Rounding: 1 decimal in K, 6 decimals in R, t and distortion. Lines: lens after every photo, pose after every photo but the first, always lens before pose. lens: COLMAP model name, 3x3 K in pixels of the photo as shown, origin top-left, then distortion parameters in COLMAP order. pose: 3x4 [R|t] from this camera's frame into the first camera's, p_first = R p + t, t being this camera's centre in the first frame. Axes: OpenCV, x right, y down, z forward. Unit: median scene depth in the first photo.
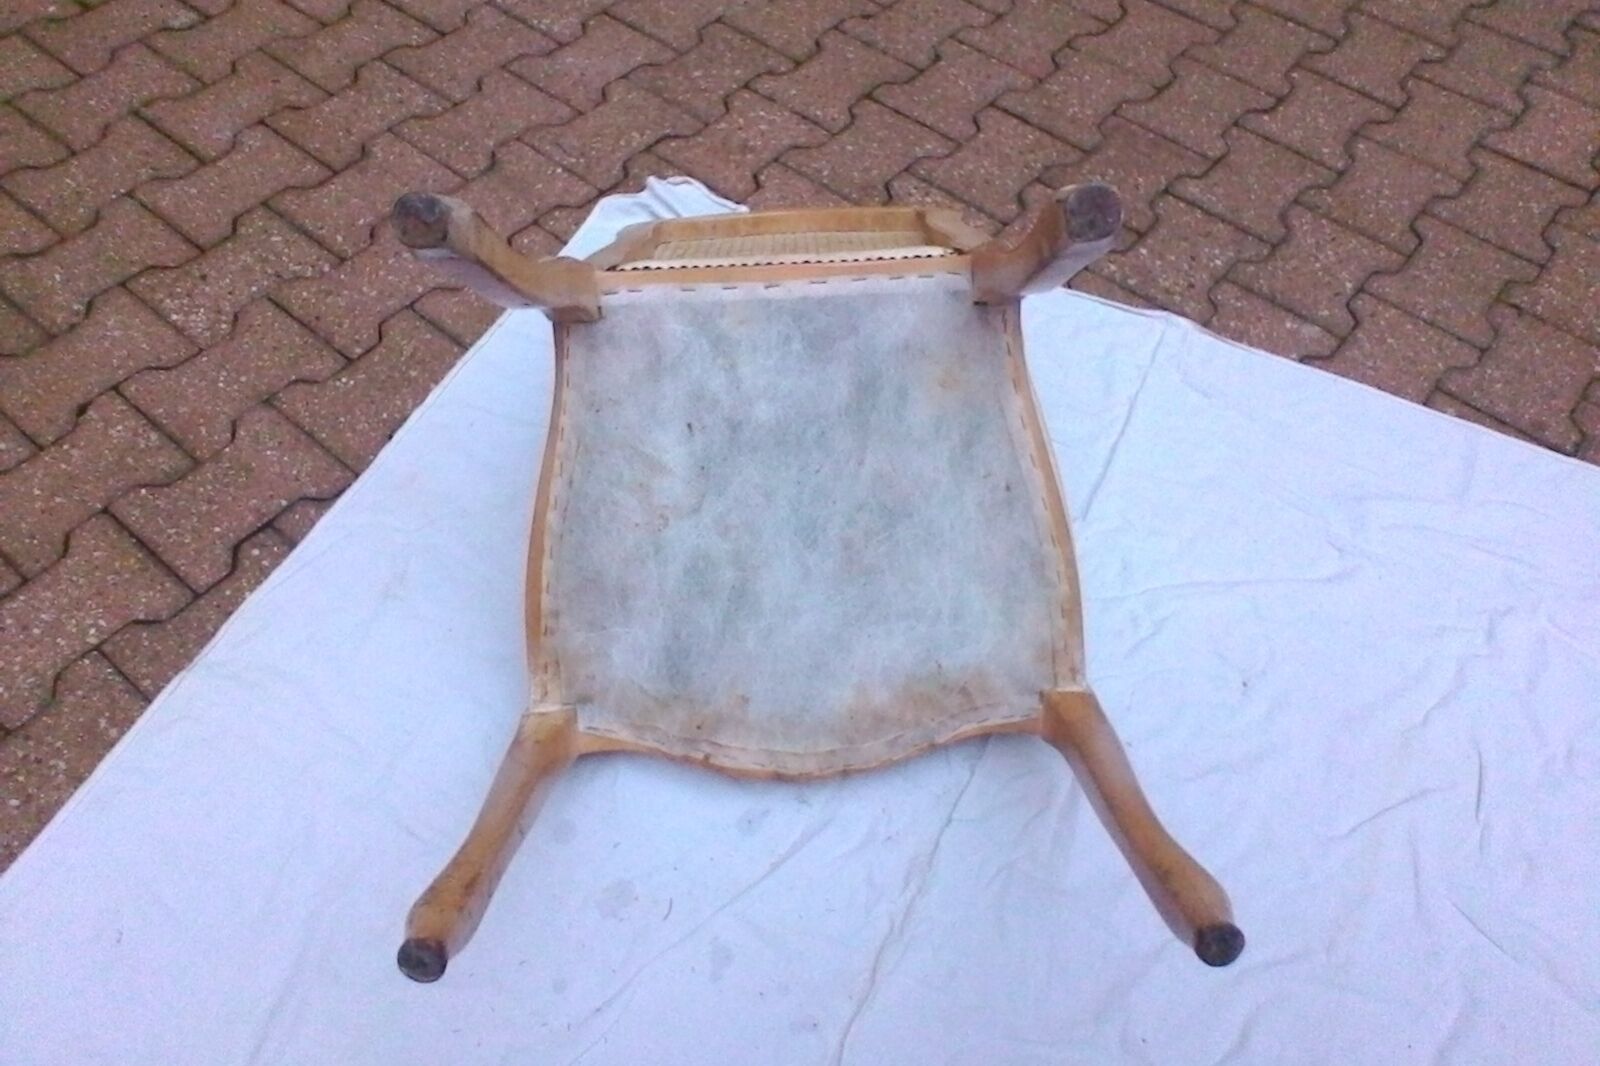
lens RADIAL K [[1256.6, 0, 800.0], [0, 1256.6, 533.0], [0, 0, 1]] dist [-0.052854, 0.048839]
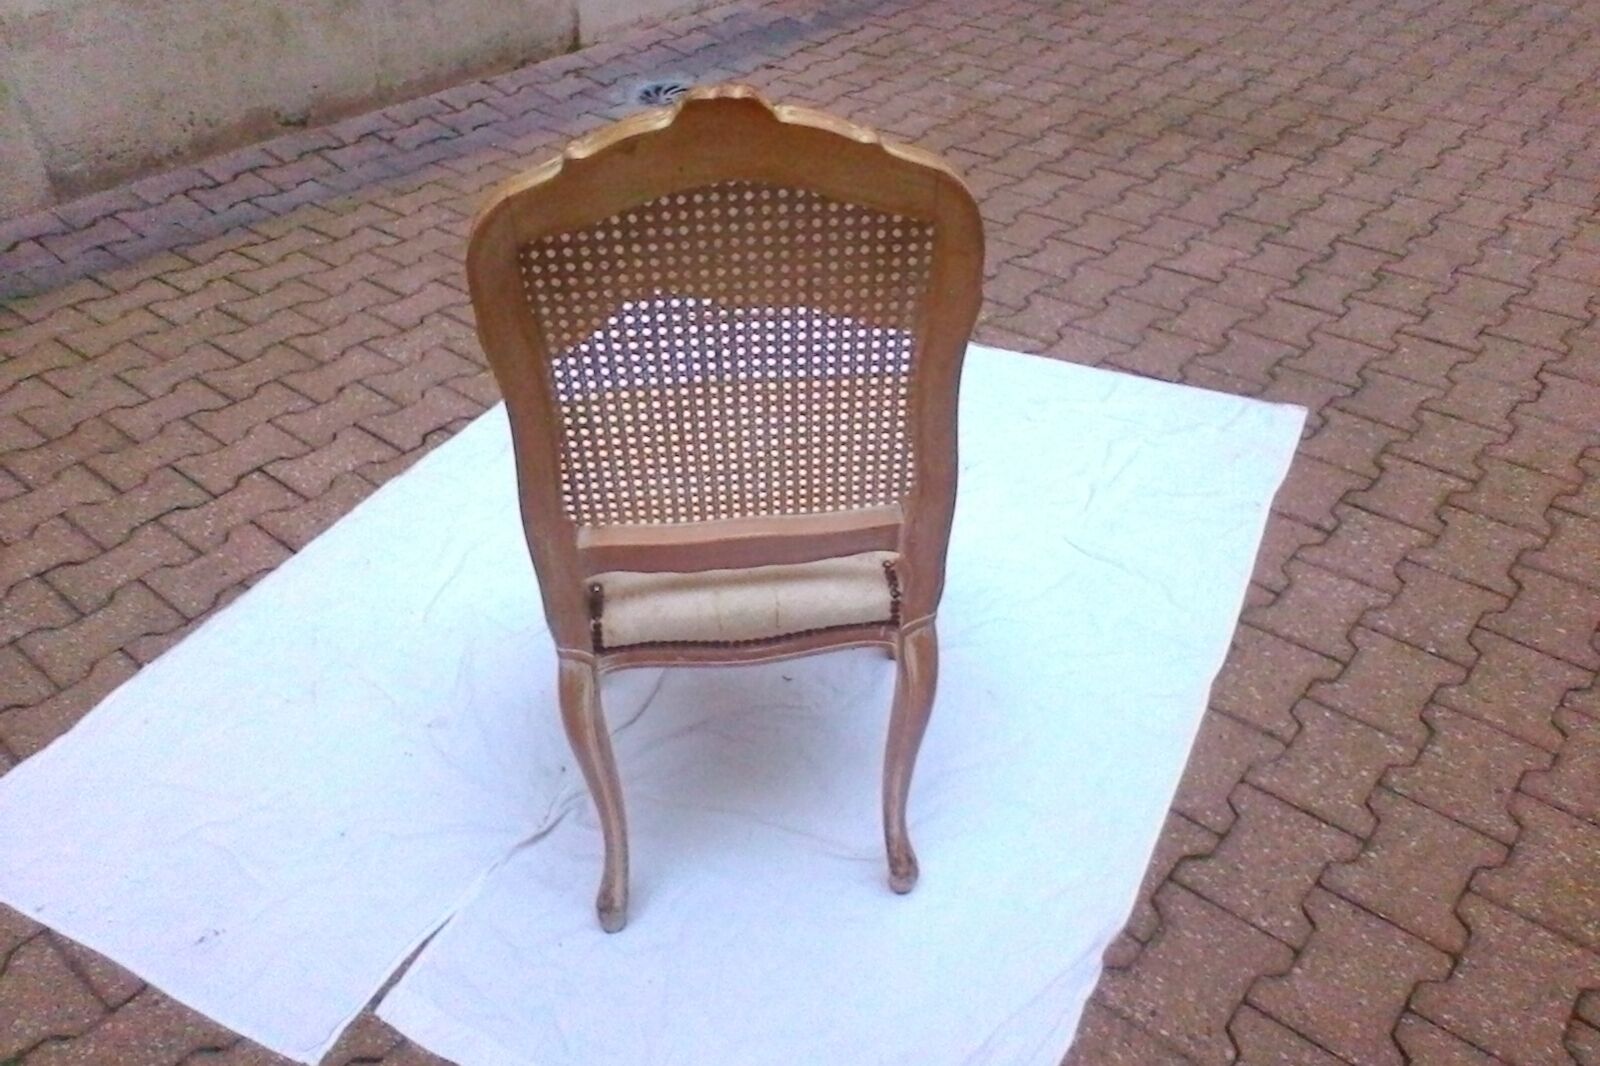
lens RADIAL K [[1256.6, 0, 800.0], [0, 1256.6, 533.0], [0, 0, 1]] dist [-0.052854, 0.048839]
pose [[0.998430, -0.038475, -0.040706, 0.146443], [0.023944, 0.950170, -0.310811, 0.616223], [0.050636, 0.309349, 0.949600, -0.578205]]
